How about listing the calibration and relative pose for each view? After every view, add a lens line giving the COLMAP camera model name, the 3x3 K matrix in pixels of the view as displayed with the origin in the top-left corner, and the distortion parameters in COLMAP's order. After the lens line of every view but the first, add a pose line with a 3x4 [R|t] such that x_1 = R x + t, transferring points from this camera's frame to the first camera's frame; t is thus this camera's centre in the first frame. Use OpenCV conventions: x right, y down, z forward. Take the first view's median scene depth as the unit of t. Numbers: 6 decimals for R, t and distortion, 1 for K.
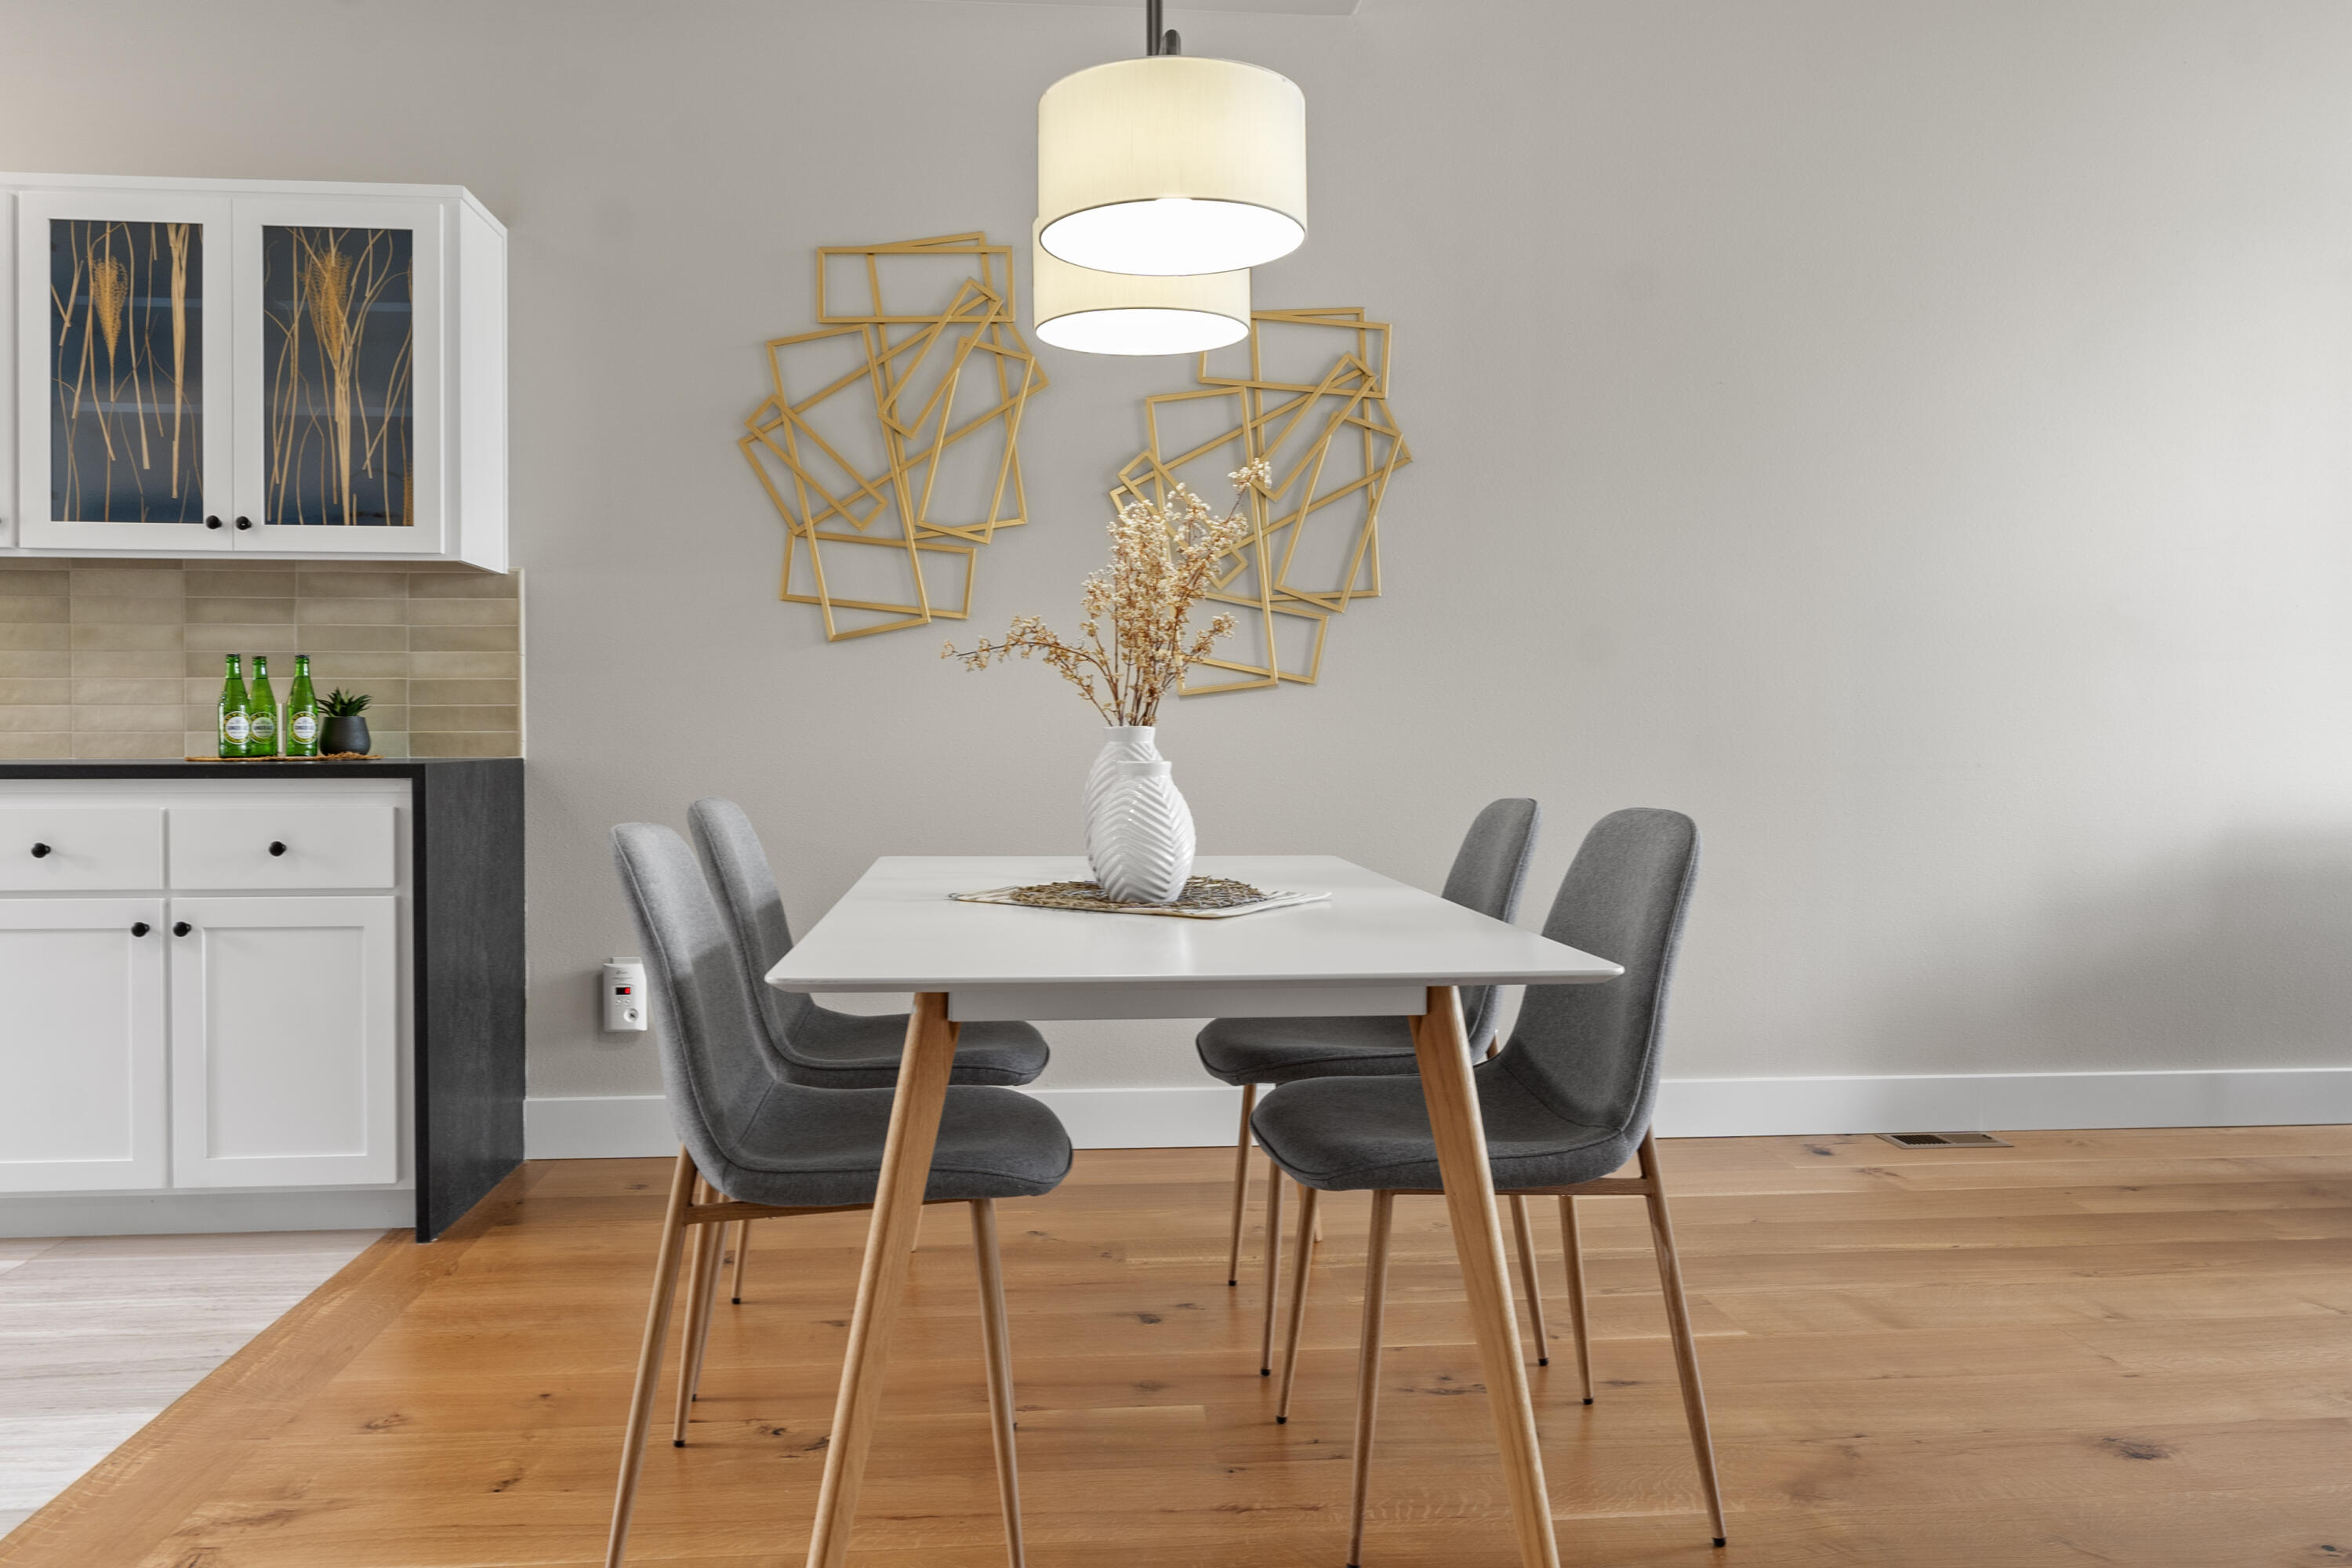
lens RADIAL K [[1695.0, 0, 1168.4], [0, 1695.0, 741.1], [0, 0, 1]] dist [-0.021662, 0.001922]
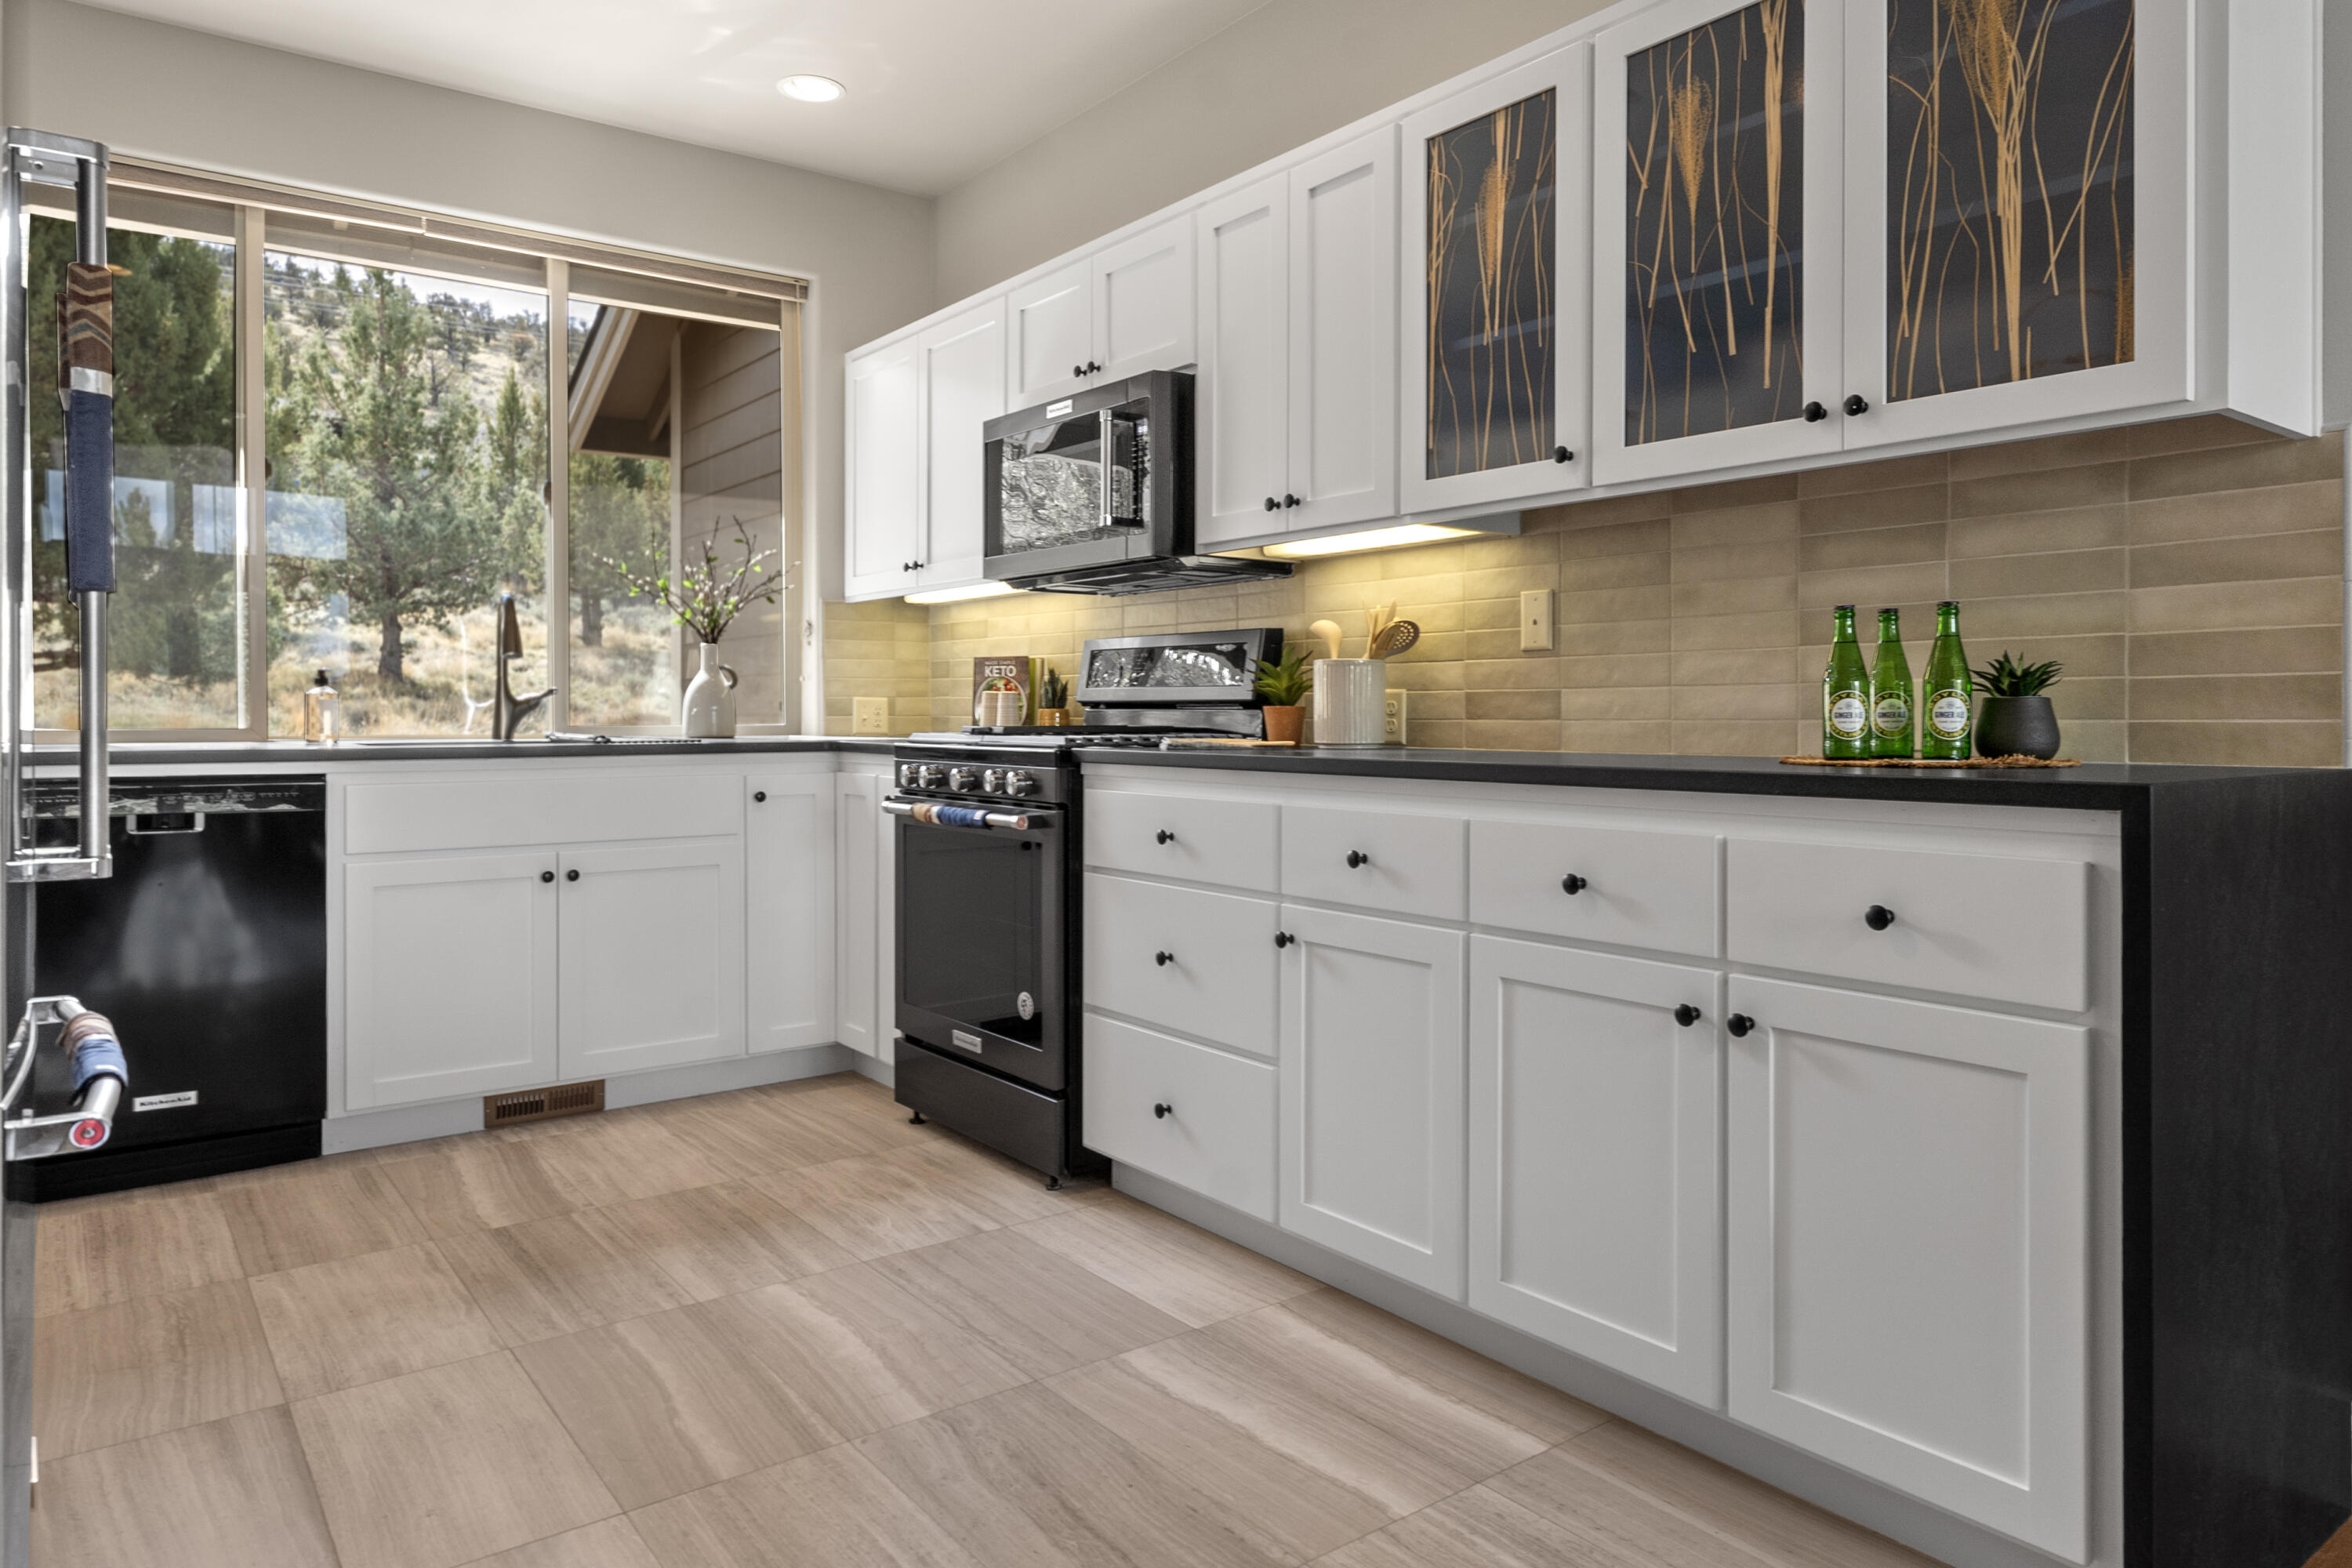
lens RADIAL K [[1471.9, 0, 1219.5], [0, 1471.9, 725.1], [0, 0, 1]] dist [0.001632, 0.000296]
pose [[0.548538, 0.003890, -0.836117, -0.199500], [-0.004425, 0.999989, 0.001750, -0.003710], [0.836114, 0.002740, 0.548549, 0.467167]]
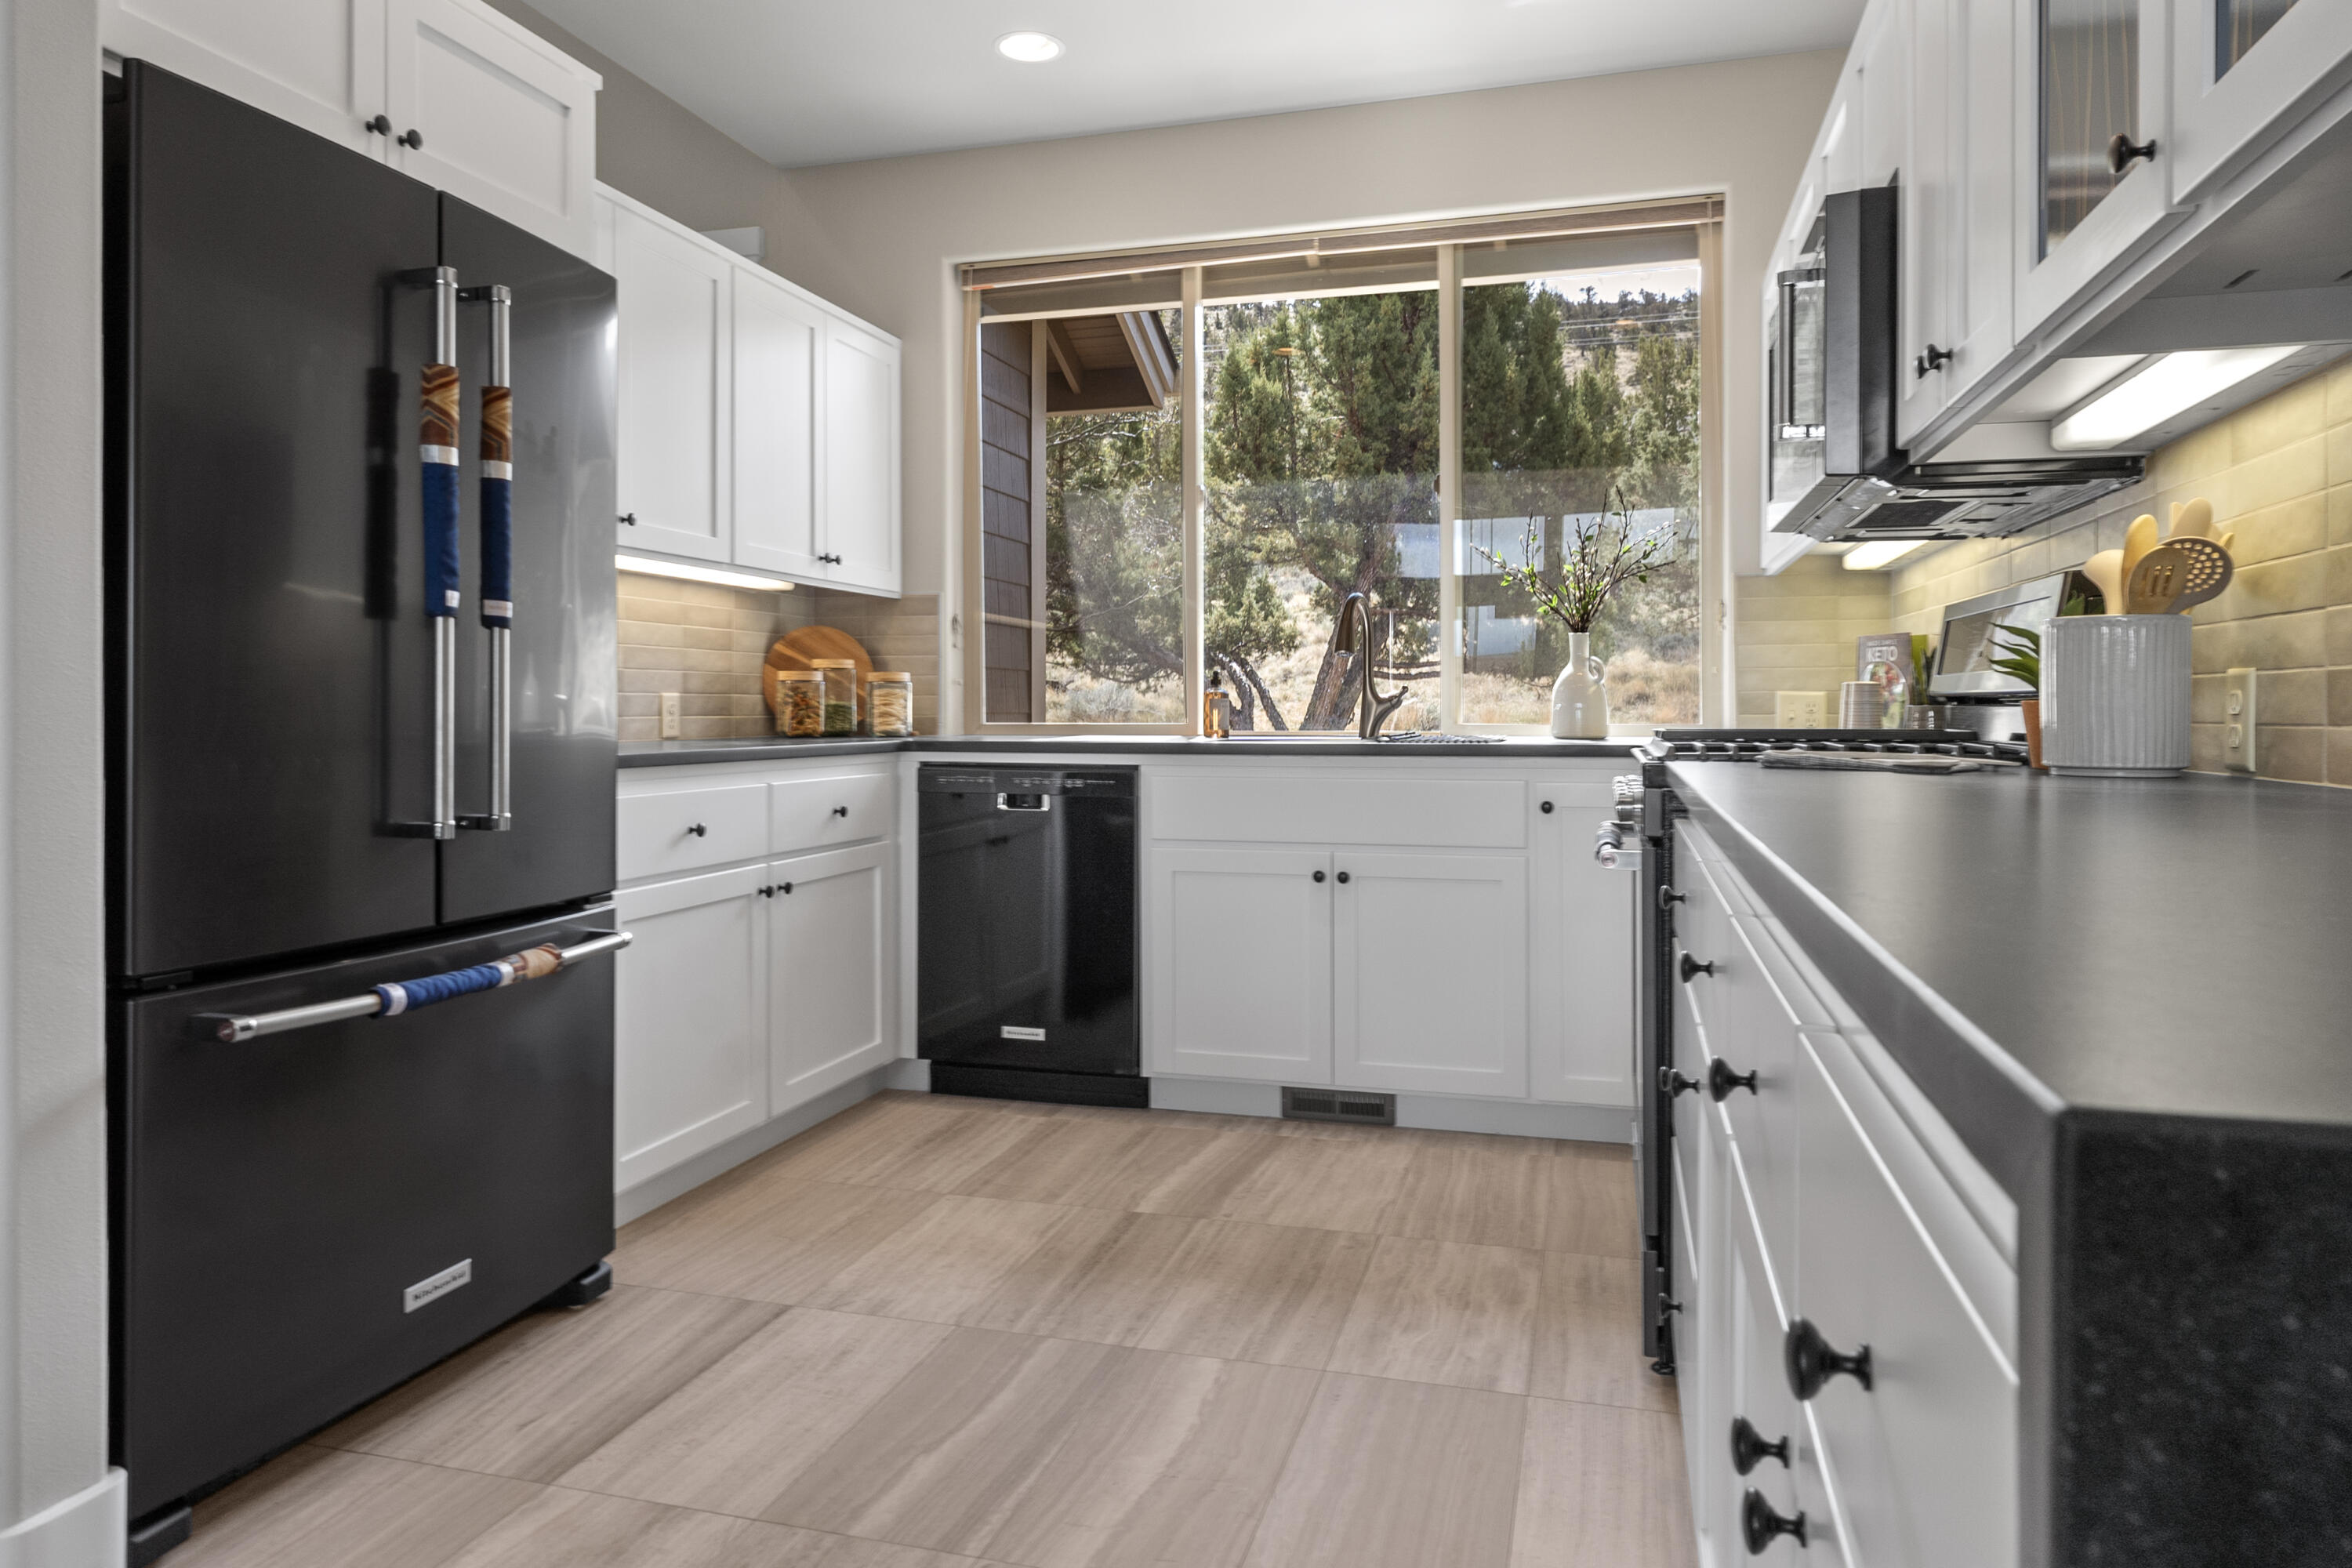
lens RADIAL K [[1494.6, 0, 1176.7], [0, 1494.6, 722.3], [0, 0, 1]] dist [0.001150, 0.000808]
pose [[-0.351256, 0.004404, -0.936269, -0.312250], [-0.008718, 0.999930, 0.007974, -0.007507], [0.936239, 0.010963, -0.351193, 0.893467]]
